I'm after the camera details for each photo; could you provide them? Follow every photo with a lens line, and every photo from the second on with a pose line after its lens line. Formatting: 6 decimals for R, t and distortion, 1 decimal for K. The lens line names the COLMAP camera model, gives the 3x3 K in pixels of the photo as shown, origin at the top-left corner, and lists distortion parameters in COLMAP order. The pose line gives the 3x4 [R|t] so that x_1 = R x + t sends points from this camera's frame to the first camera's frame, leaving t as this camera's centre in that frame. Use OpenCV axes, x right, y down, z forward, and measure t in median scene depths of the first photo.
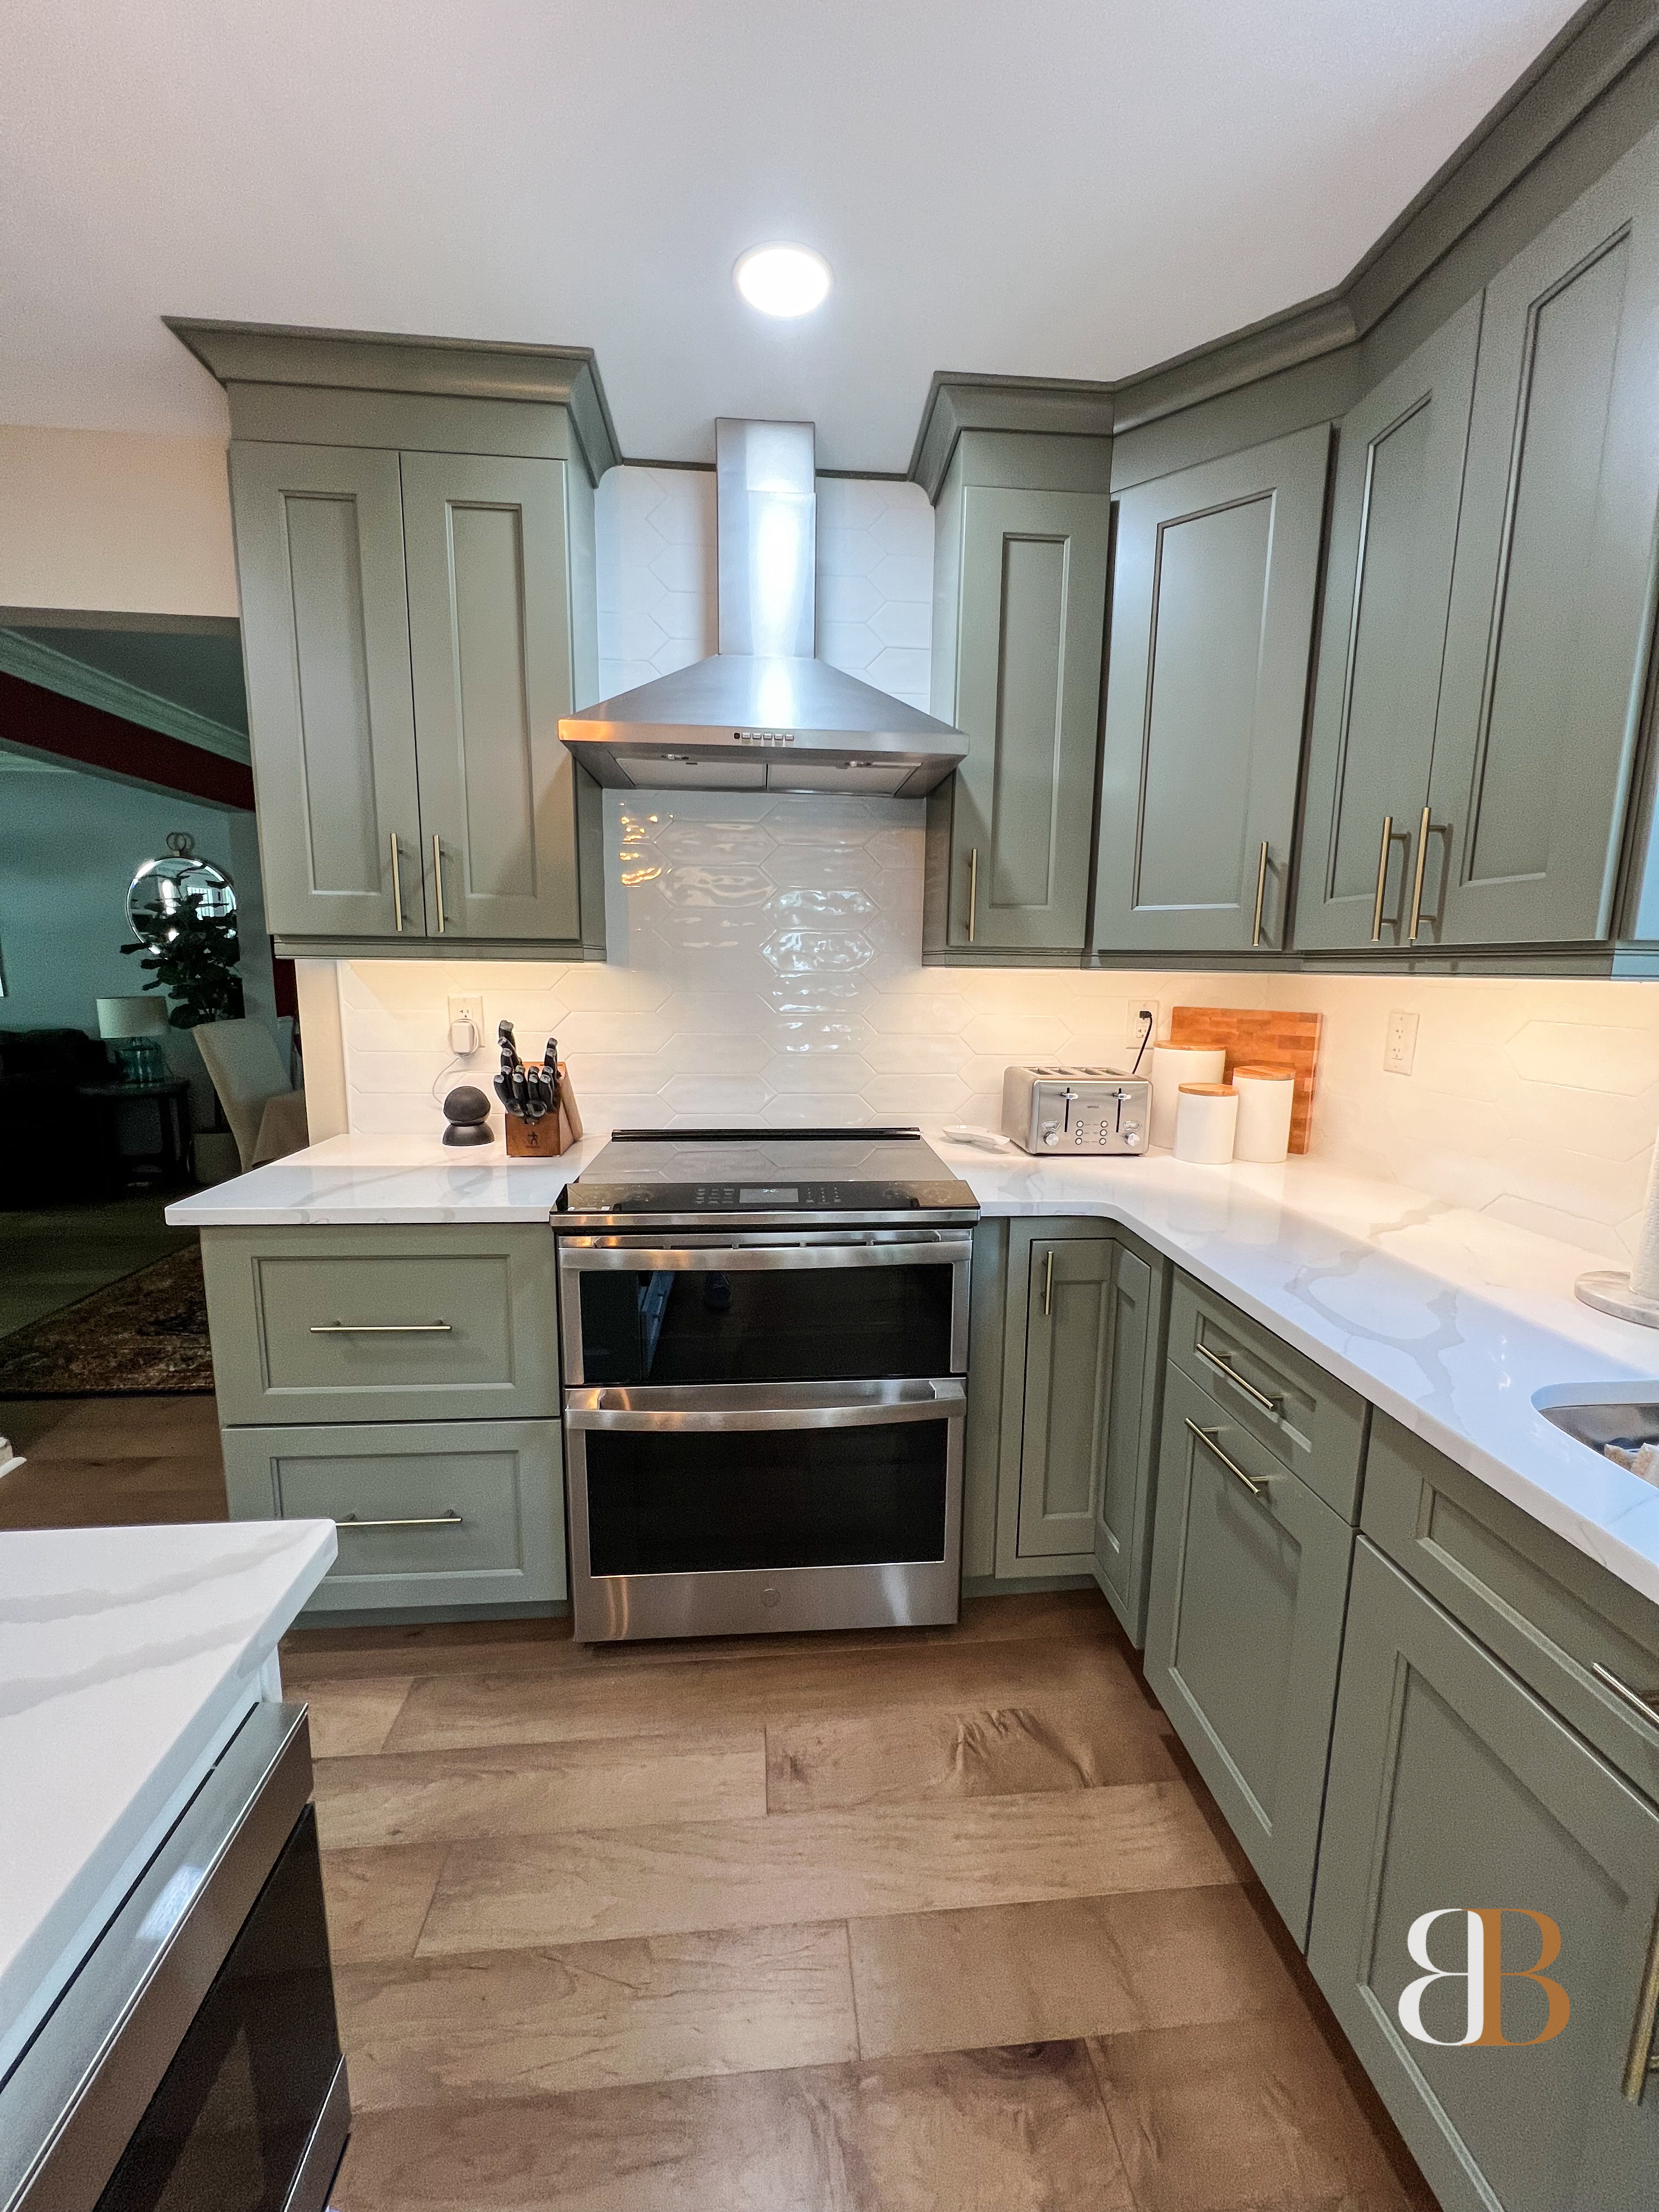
lens RADIAL K [[881.6, 0, 836.1], [0, 881.6, 1103.8], [0, 0, 1]] dist [-0.001133, -0.000360]
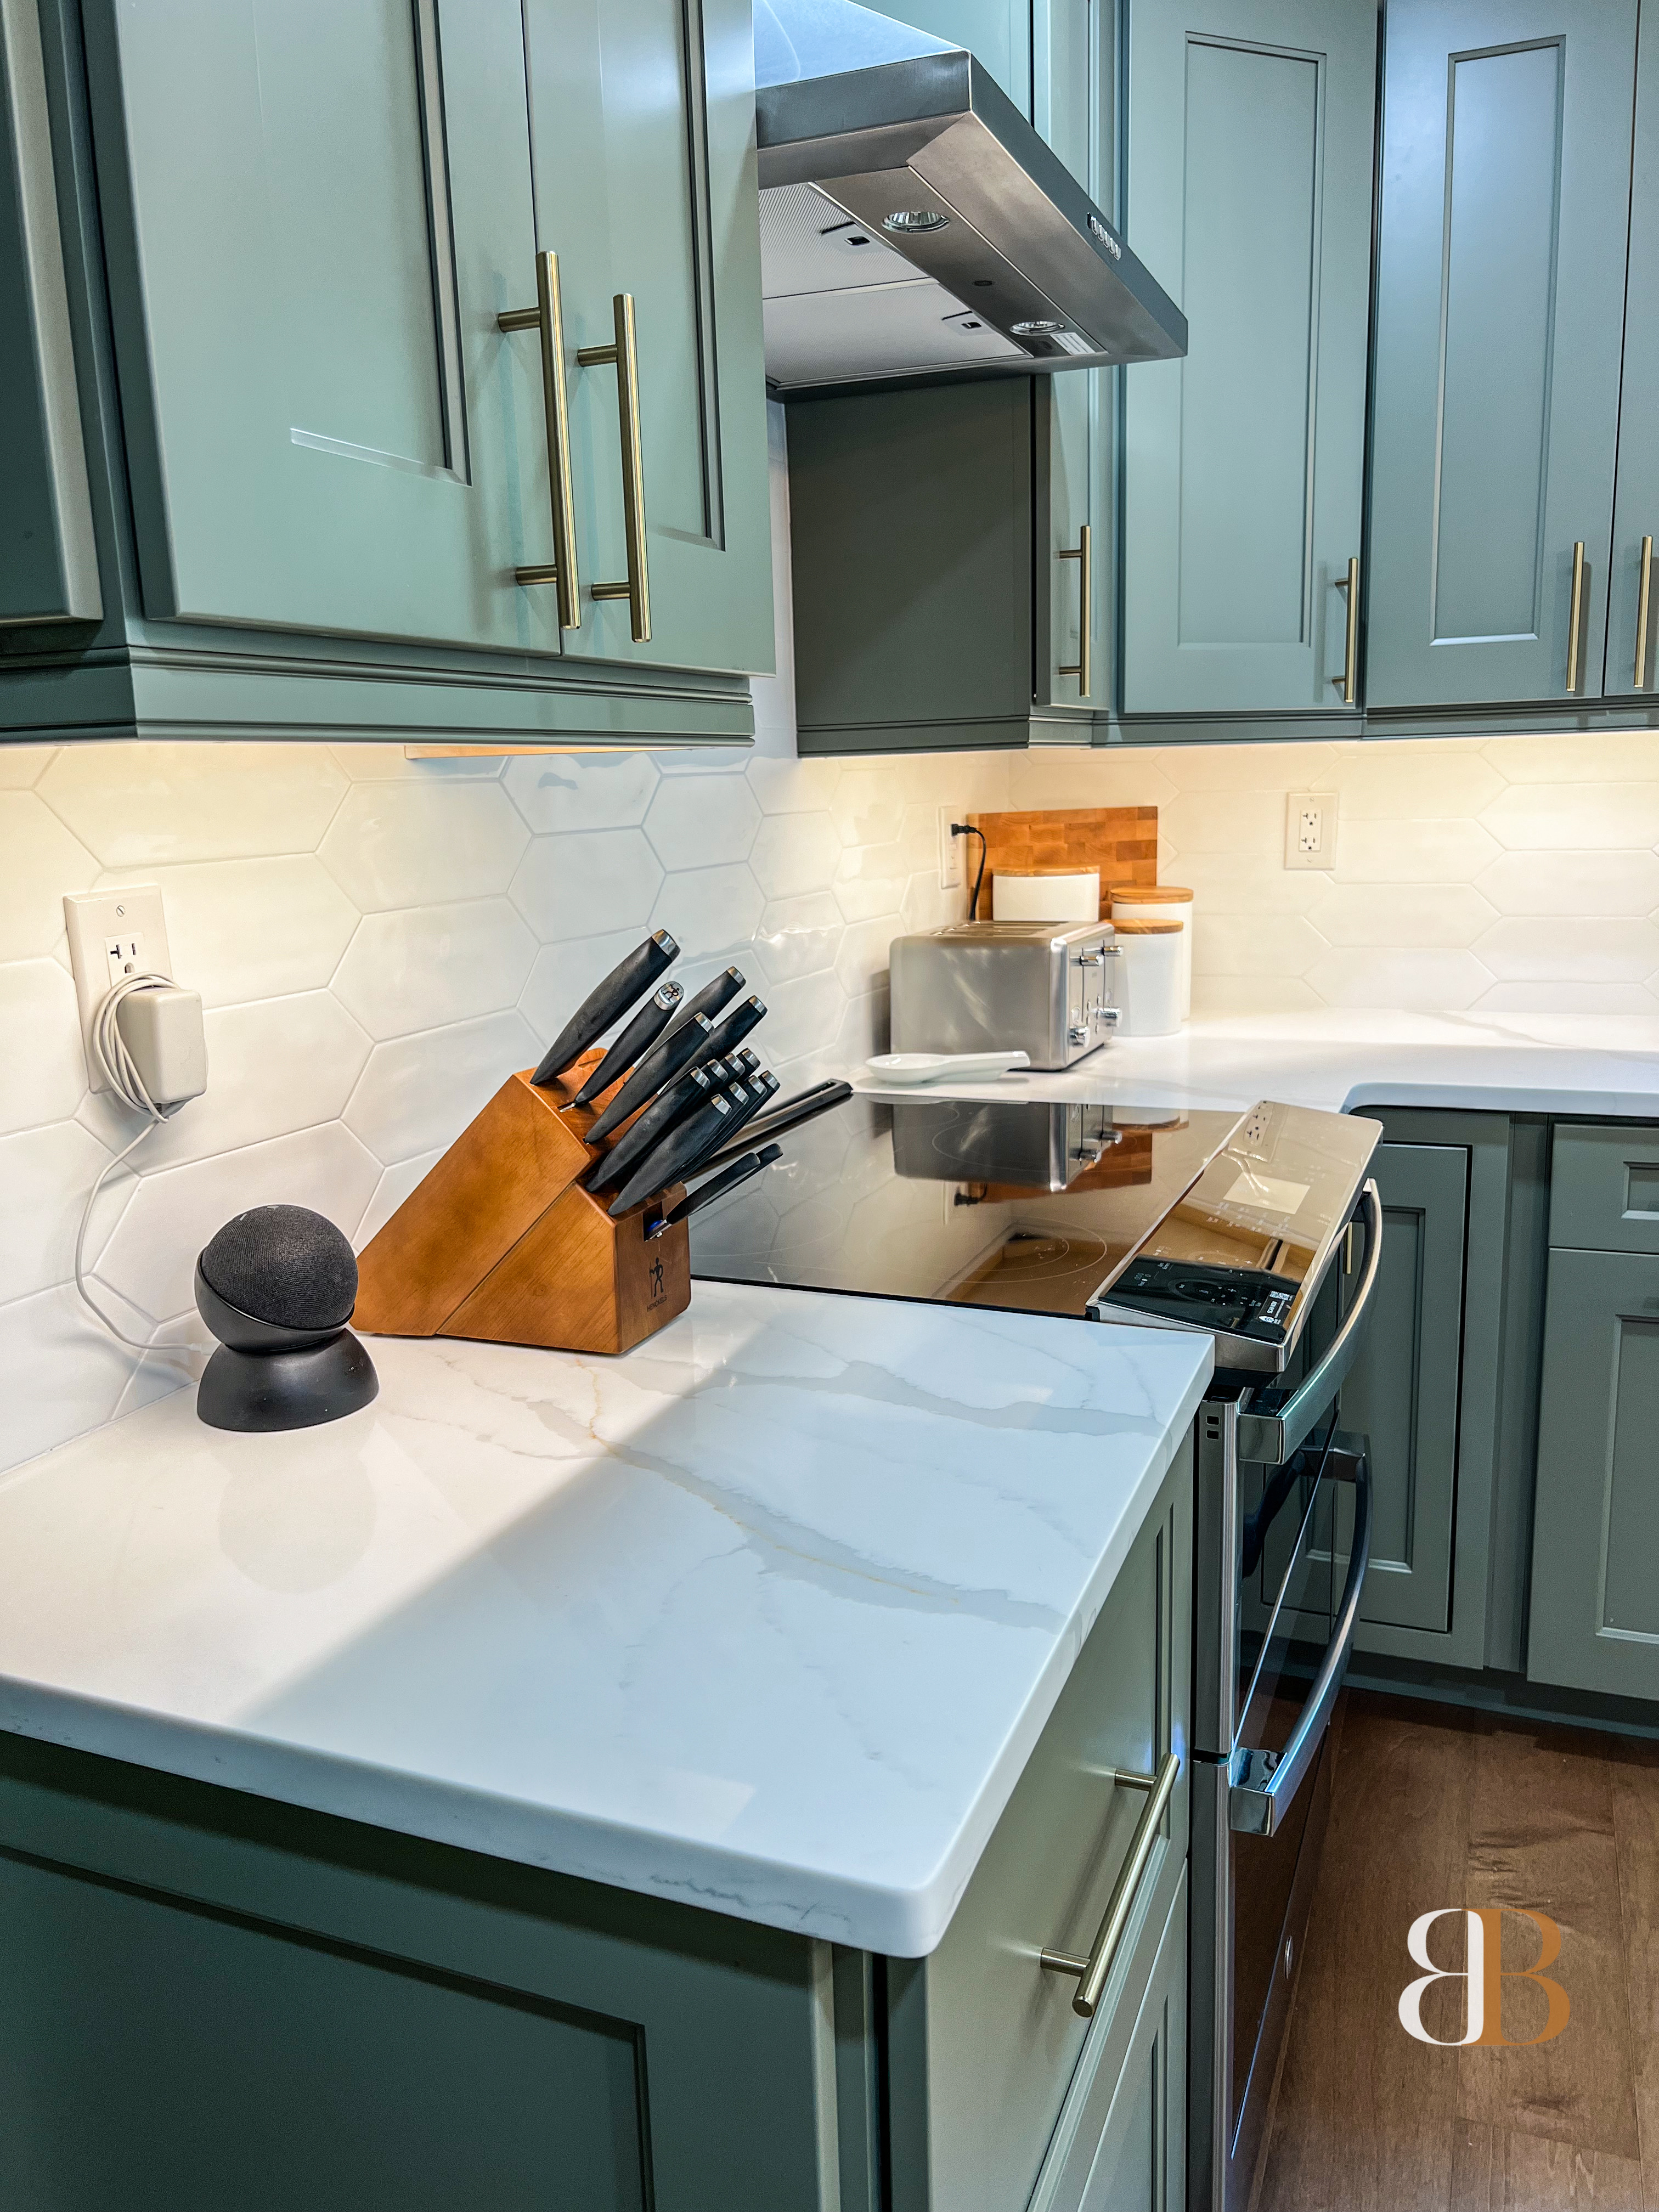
lens RADIAL K [[1665.2, 0, 835.0], [0, 1665.2, 1096.9], [0, 0, 1]] dist [0.045108, -0.060973]
pose [[0.458069, -0.195666, 0.867115, -0.919144], [0.176551, 0.976066, 0.126985, -0.103745], [-0.871208, 0.094922, 0.481650, 0.679357]]
